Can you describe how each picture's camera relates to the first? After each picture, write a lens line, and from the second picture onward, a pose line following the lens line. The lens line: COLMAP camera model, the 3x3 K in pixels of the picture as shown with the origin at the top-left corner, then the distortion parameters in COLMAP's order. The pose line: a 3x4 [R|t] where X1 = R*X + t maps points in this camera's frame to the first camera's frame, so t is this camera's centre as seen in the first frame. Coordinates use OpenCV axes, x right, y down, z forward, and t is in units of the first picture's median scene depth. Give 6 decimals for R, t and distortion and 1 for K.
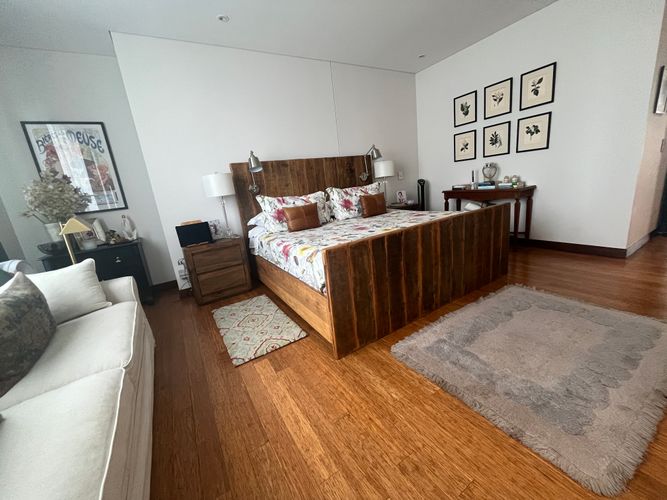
lens RADIAL K [[268.6, 0, 332.4], [0, 268.6, 249.8], [0, 0, 1]] dist [-0.000211, -0.000166]
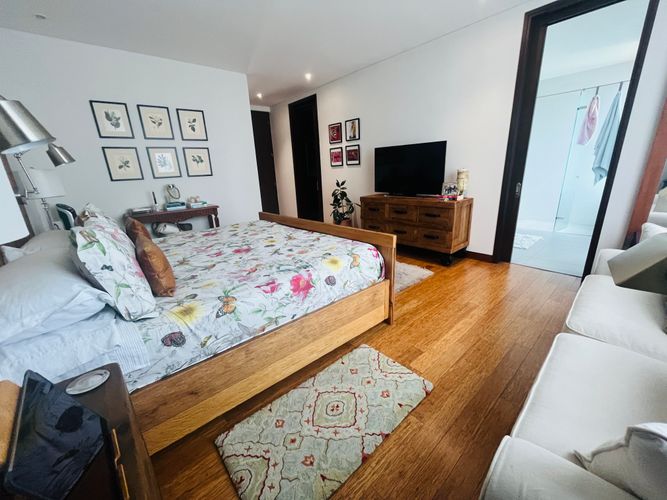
lens RADIAL K [[268.6, 0, 332.6], [0, 268.6, 249.1], [0, 0, 1]] dist [-0.000211, -0.000166]
pose [[-0.157353, -0.167060, 0.973309, -0.575579], [0.302309, 0.930123, 0.208521, -0.136779], [-0.940133, 0.327051, -0.095854, 0.664248]]
